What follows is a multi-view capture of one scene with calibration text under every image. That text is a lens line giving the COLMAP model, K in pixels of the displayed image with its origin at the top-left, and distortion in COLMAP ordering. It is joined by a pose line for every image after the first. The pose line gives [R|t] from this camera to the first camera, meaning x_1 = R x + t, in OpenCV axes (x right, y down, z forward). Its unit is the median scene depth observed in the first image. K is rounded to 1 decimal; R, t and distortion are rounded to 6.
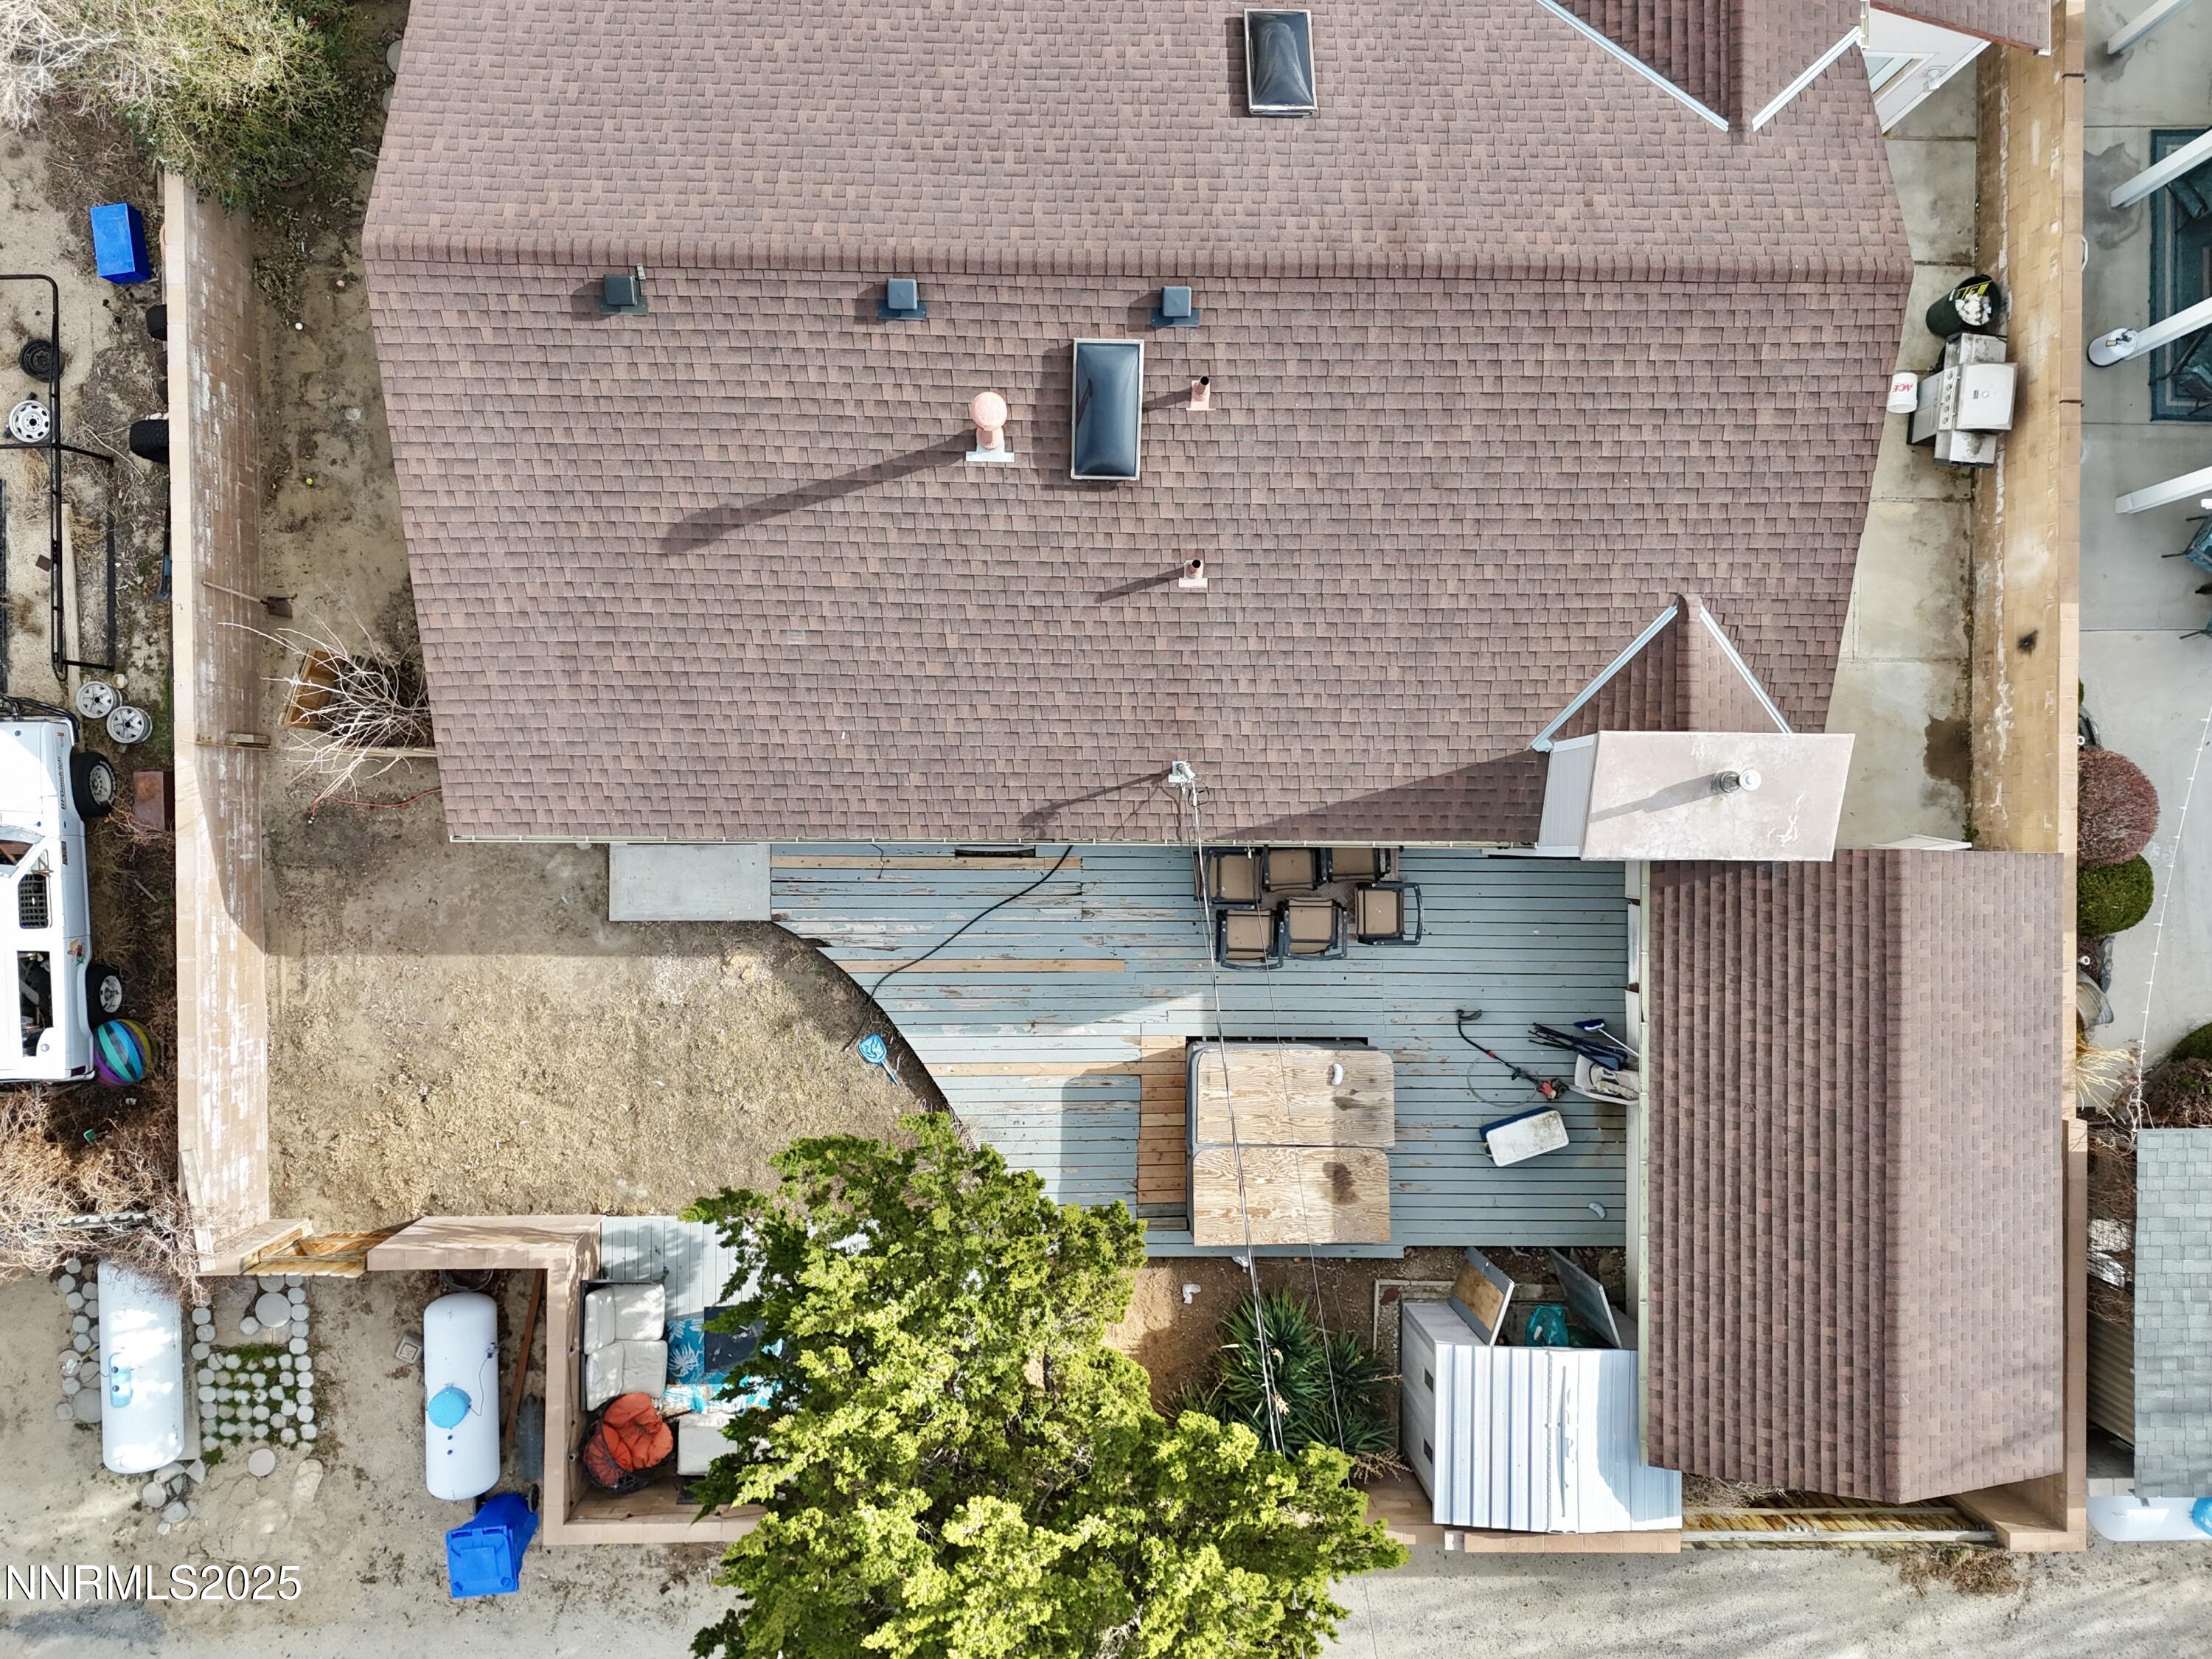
lens RADIAL K [[1774.6, 0, 1107.7], [0, 1774.6, 810.6], [0, 0, 1]] dist [0.089910, -0.095496]
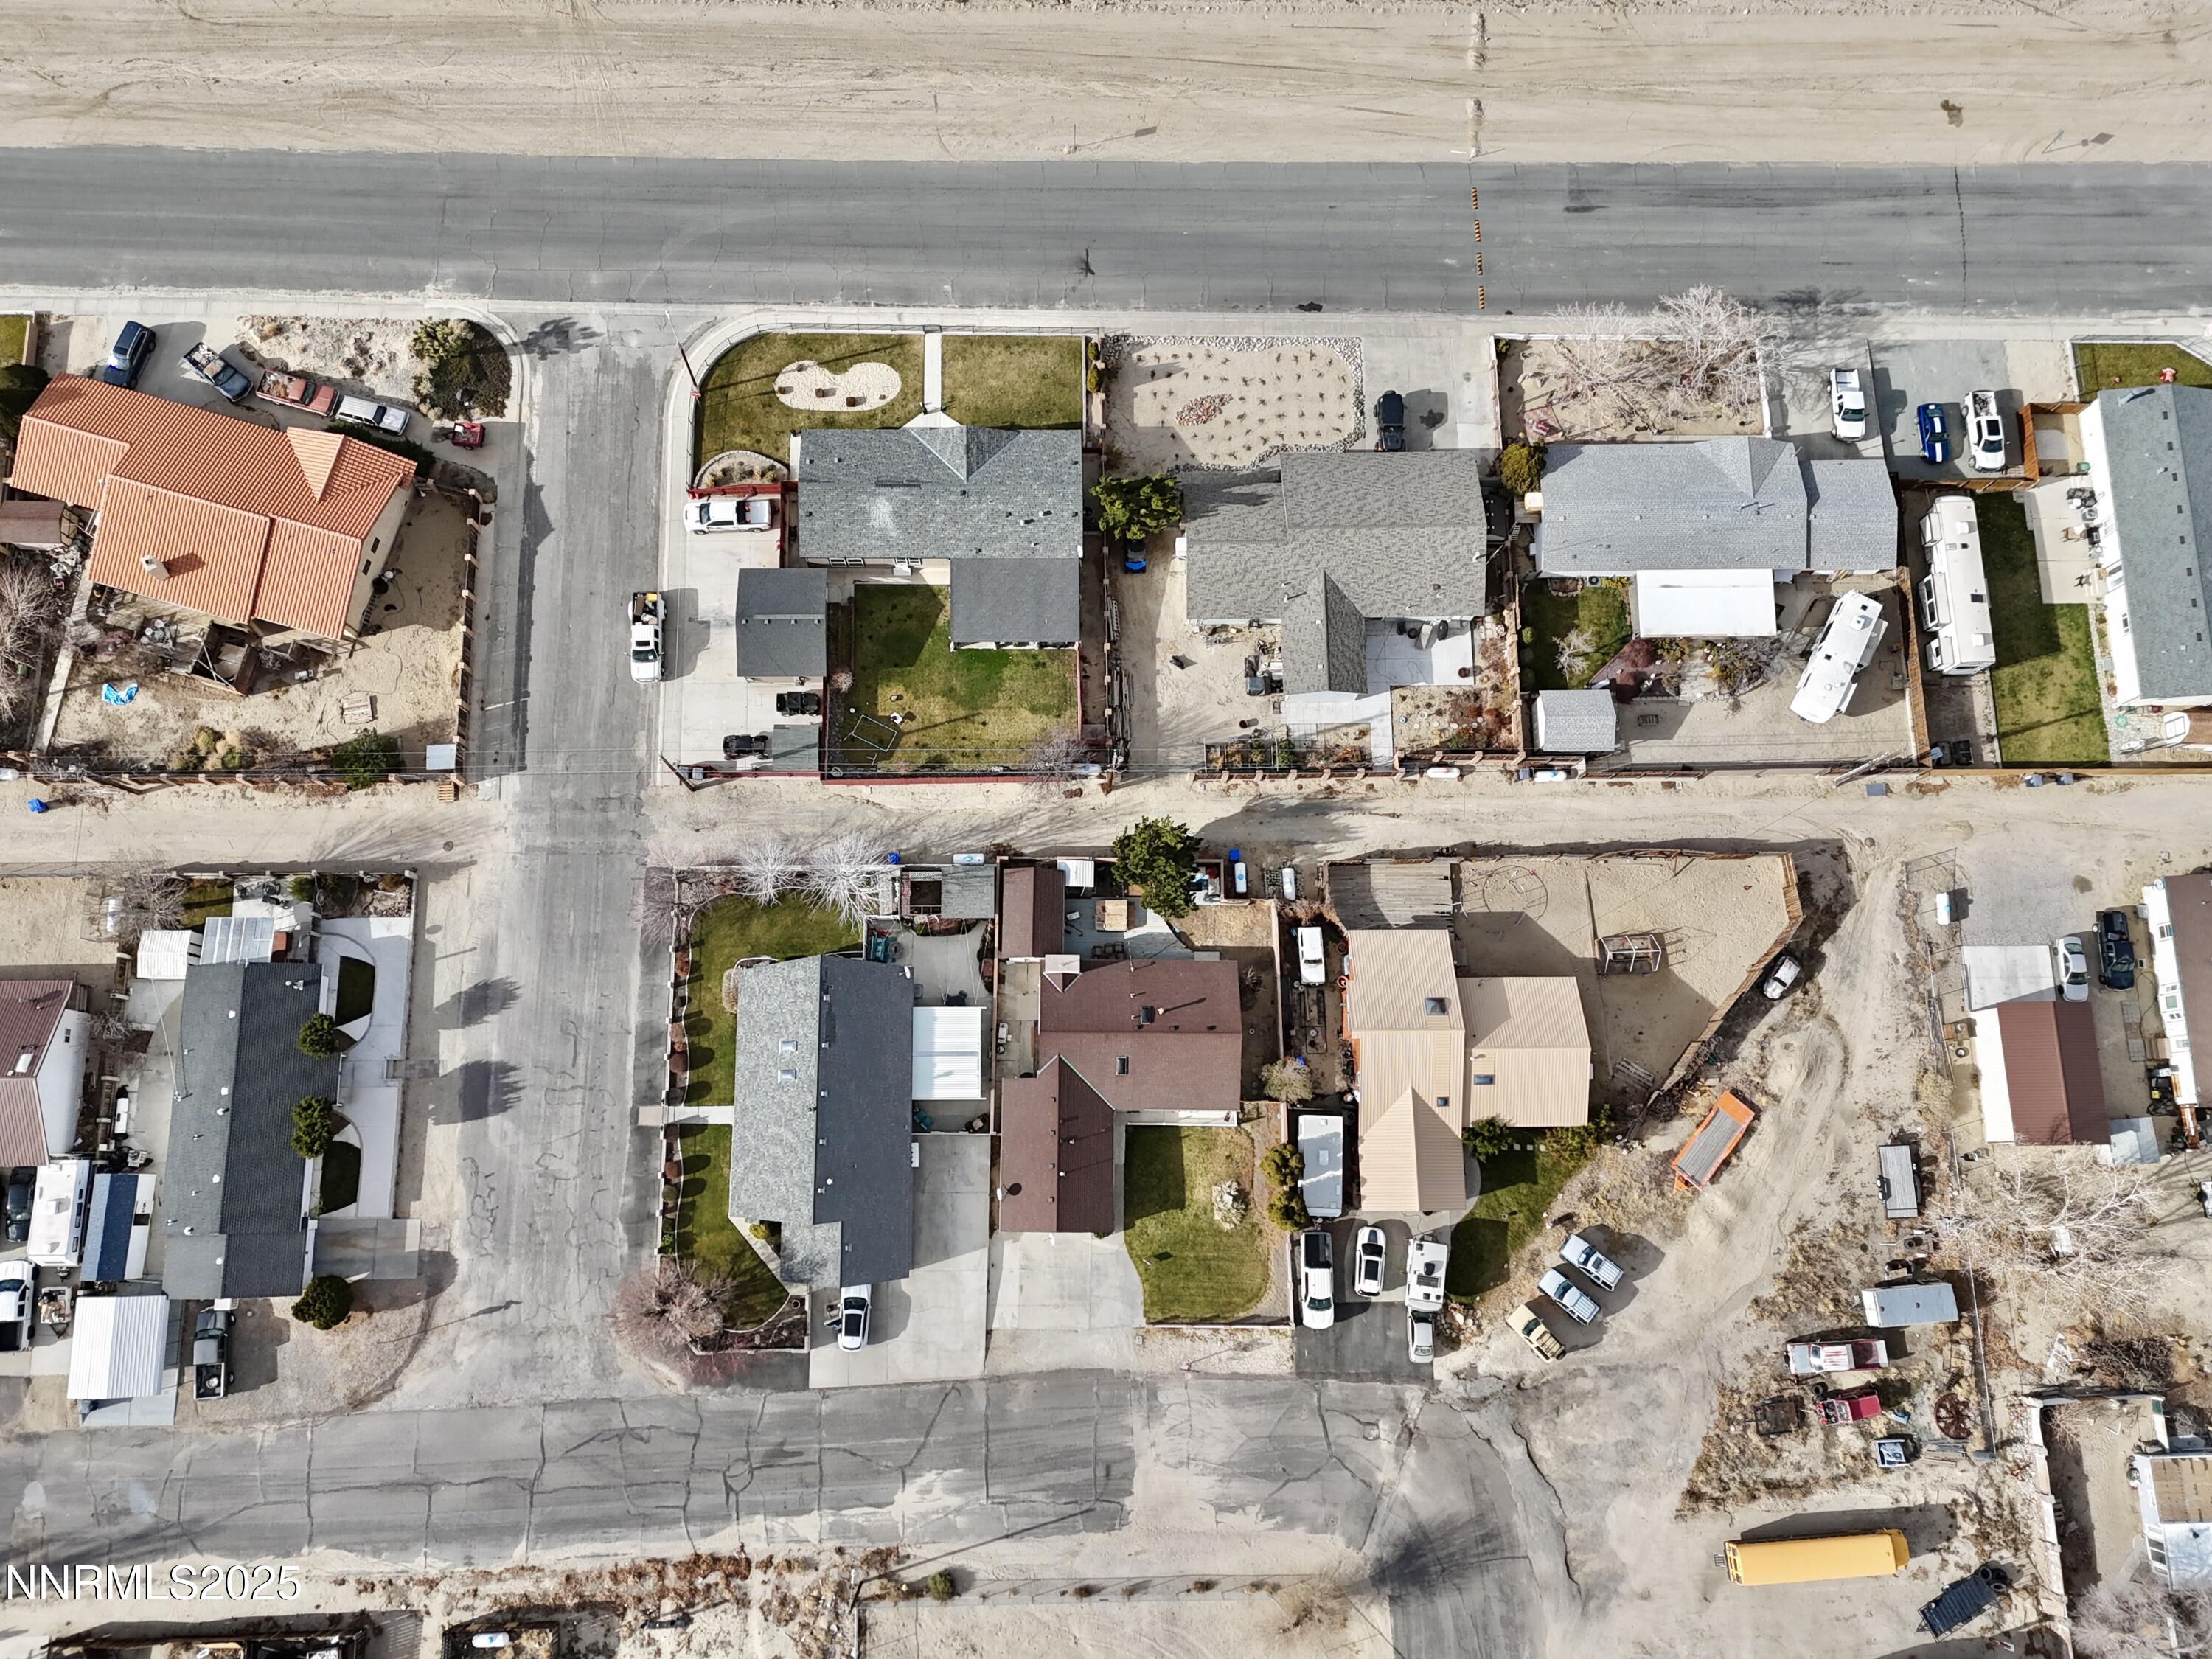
lens RADIAL K [[1725.0, 0, 1106.9], [0, 1725.0, 815.1], [0, 0, 1]] dist [0.125399, -0.179445]
pose [[-0.997591, -0.012507, -0.068233, 0.555567], [-0.002673, -0.975954, 0.217959, -0.821834], [-0.069319, 0.217616, 0.973570, -5.175190]]
